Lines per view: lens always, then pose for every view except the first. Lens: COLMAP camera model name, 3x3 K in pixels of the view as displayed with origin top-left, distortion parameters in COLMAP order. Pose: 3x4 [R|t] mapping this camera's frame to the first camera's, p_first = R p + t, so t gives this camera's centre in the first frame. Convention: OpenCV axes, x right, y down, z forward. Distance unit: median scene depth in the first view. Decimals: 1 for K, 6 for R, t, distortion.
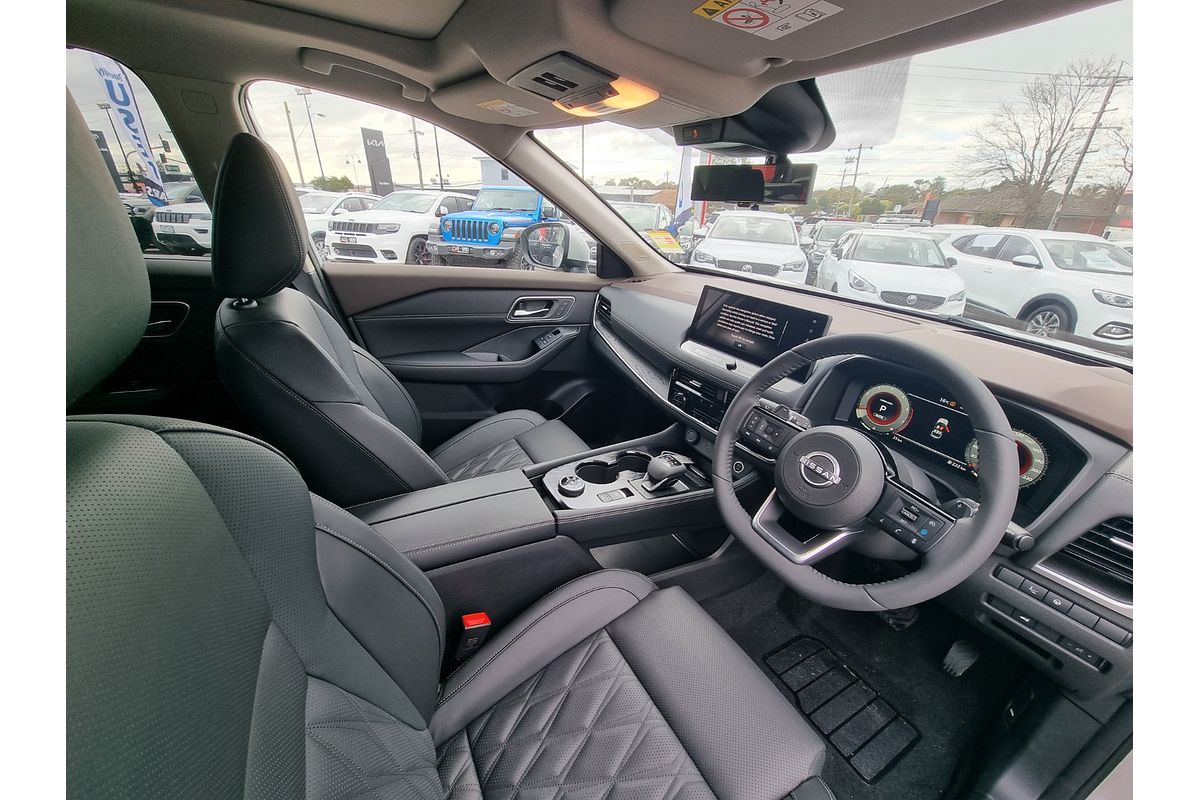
lens RADIAL K [[440.8, 0, 600.0], [0, 440.8, 400.0], [0, 0, 1]] dist [-0.001466, -0.000256]
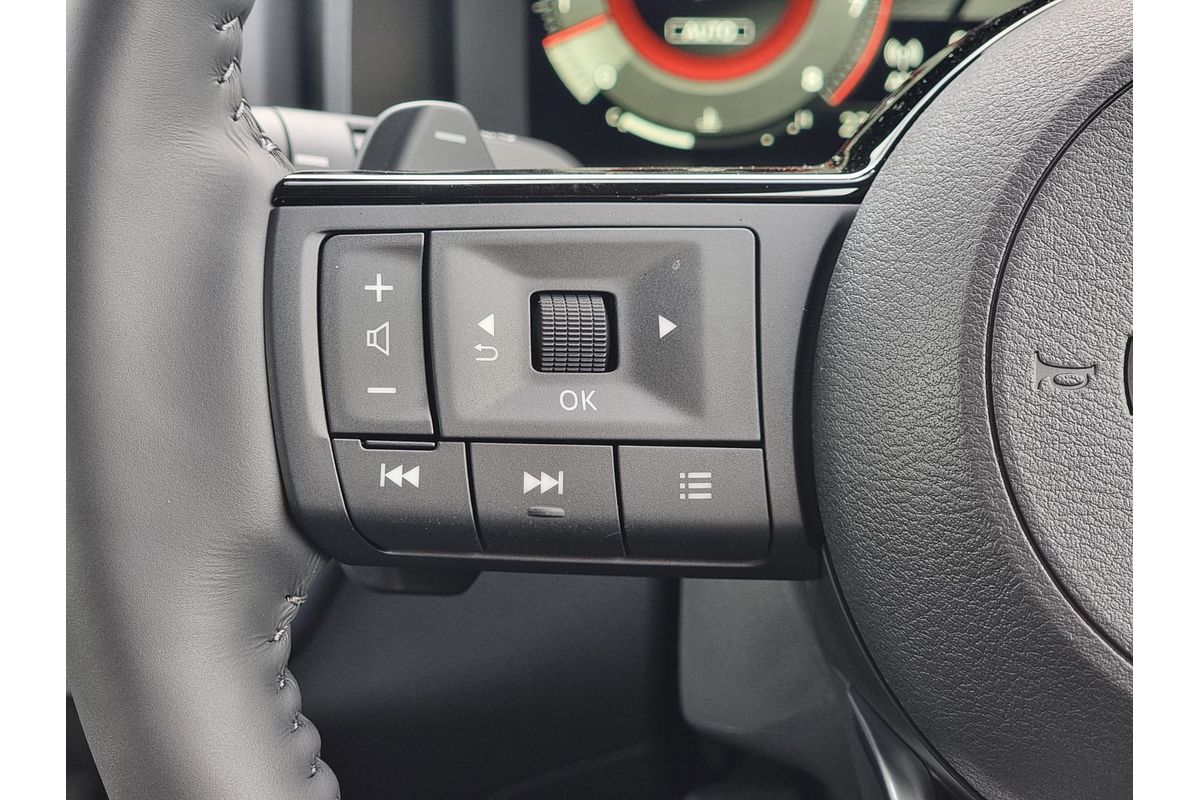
lens RADIAL K [[2242.4, 0, 600.0], [0, 2242.4, 400.0], [0, 0, 1]] dist [-0.154216, 0.146890]
pose [[0.551225, -0.374830, 0.745422, 0.011476], [0.376321, 0.909066, 0.178835, 0.001222], [-0.744670, 0.181939, 0.642156, 0.310195]]
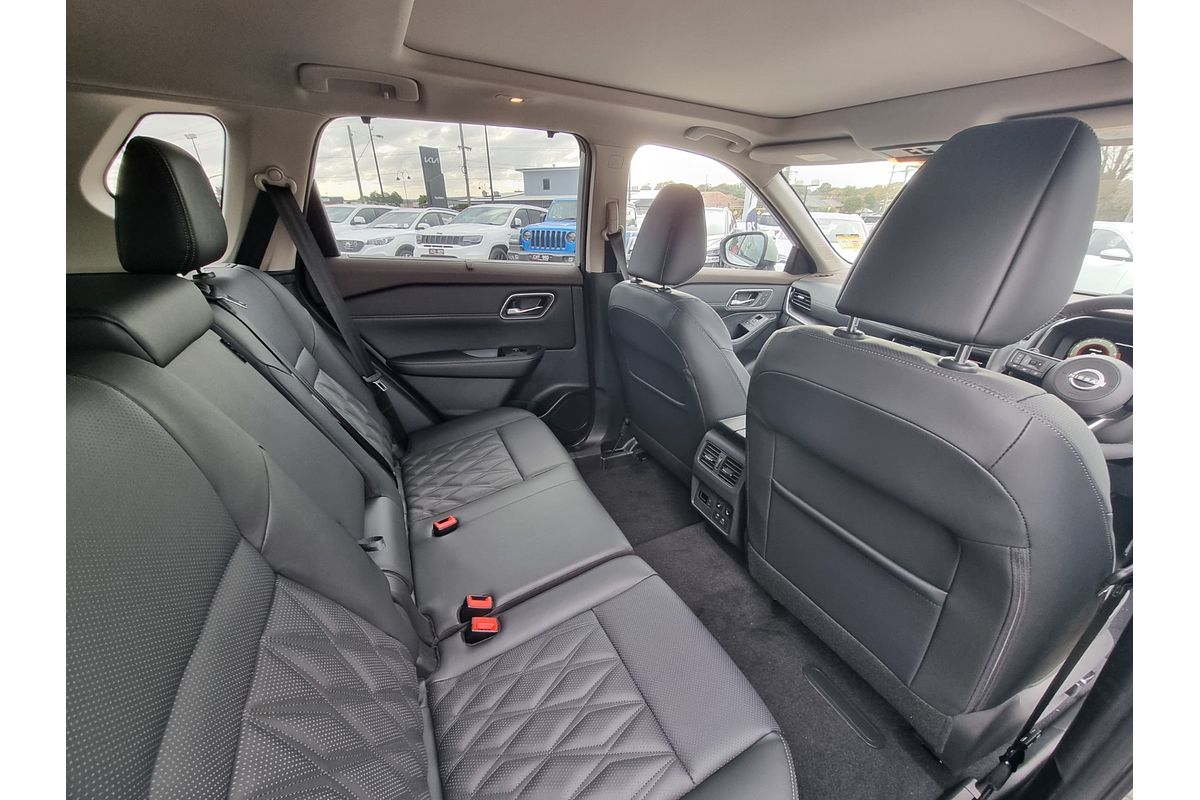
lens RADIAL K [[440.8, 0, 600.0], [0, 440.8, 400.0], [0, 0, 1]] dist [-0.001466, -0.000256]
pose [[0.996978, -0.000772, -0.077676, -0.450922], [-0.000188, 0.999924, -0.012353, 0.098028], [0.077679, 0.012330, 0.996902, -0.292758]]
